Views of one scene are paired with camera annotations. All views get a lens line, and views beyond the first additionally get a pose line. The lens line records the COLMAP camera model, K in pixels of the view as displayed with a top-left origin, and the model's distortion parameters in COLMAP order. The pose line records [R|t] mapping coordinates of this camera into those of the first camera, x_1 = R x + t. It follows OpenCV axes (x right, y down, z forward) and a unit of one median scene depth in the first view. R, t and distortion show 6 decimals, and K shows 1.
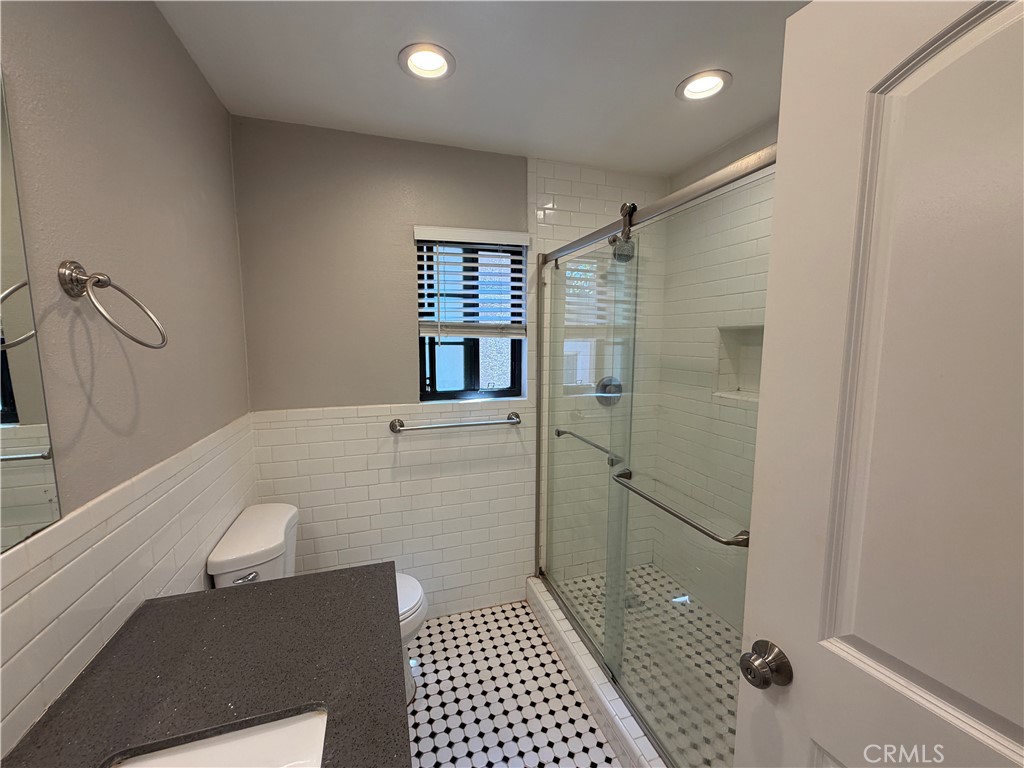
lens RADIAL K [[412.4, 0, 507.6], [0, 412.4, 384.7], [0, 0, 1]] dist [0.000830, 0.000285]
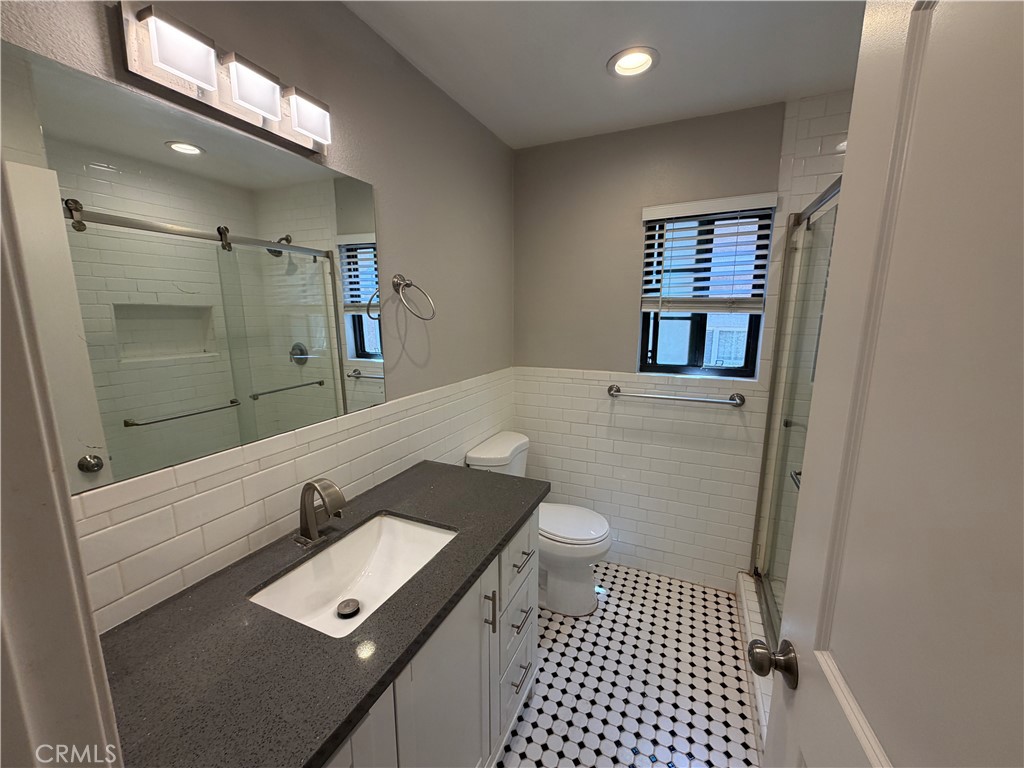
lens RADIAL K [[412.4, 0, 507.6], [0, 412.4, 384.7], [0, 0, 1]] dist [0.000830, 0.000285]
pose [[0.735802, 0.115790, -0.667224, 0.256720], [-0.074184, 0.993126, 0.090539, 0.001412], [0.673121, -0.017122, 0.739334, -0.039518]]
